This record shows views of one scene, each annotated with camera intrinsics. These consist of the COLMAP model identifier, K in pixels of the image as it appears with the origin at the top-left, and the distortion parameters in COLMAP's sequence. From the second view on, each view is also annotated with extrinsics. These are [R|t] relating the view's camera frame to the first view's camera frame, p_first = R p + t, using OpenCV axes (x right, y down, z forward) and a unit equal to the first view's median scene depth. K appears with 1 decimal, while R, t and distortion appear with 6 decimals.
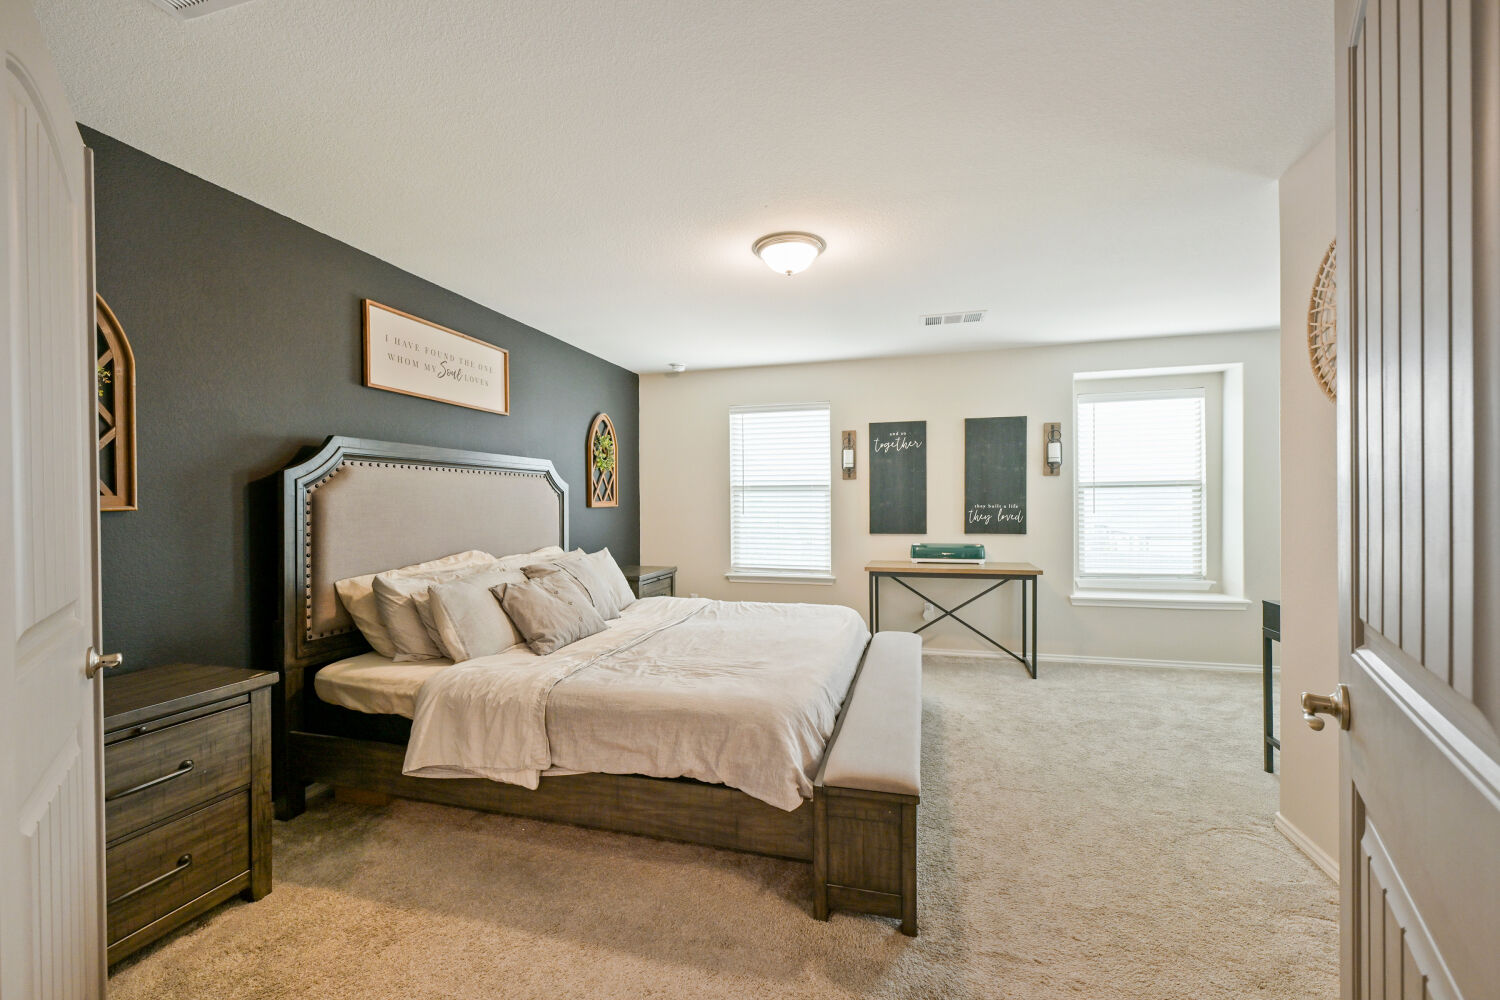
lens RADIAL K [[620.2, 0, 749.3], [0, 620.2, 511.4], [0, 0, 1]] dist [-0.000153, -0.000023]
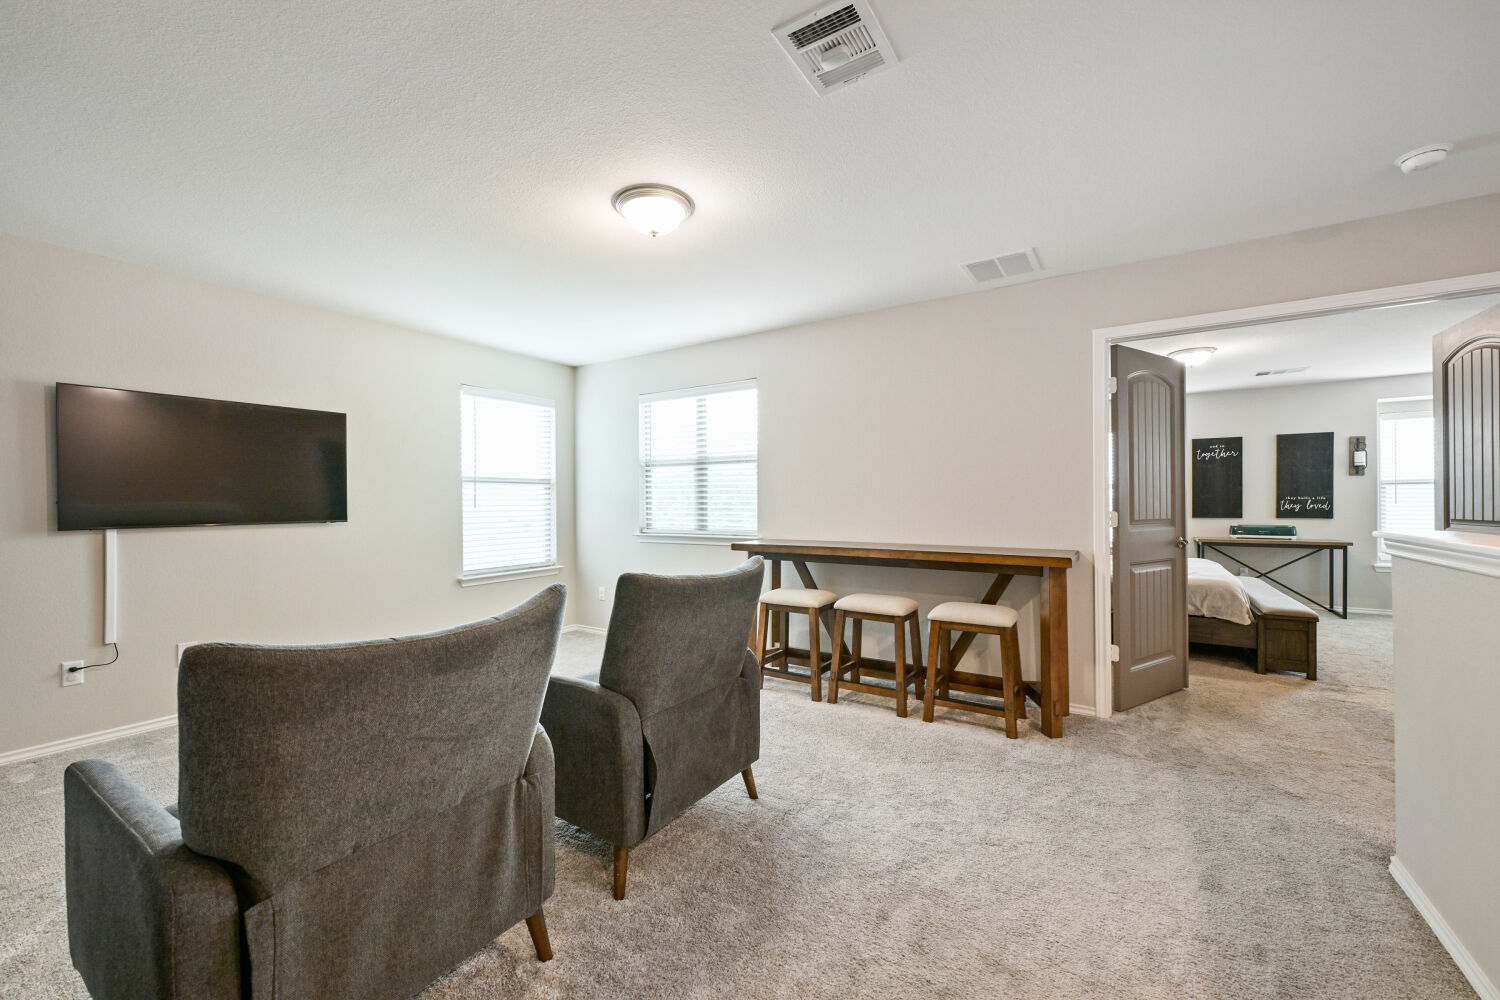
lens RADIAL K [[589.2, 0, 751.3], [0, 589.2, 504.6], [0, 0, 1]] dist [-0.000342, -0.000138]
pose [[0.955264, 0.005958, -0.295693, -0.395357], [-0.007604, 0.999961, -0.004420, 0.021749], [0.295655, 0.006470, 0.955273, -0.619744]]
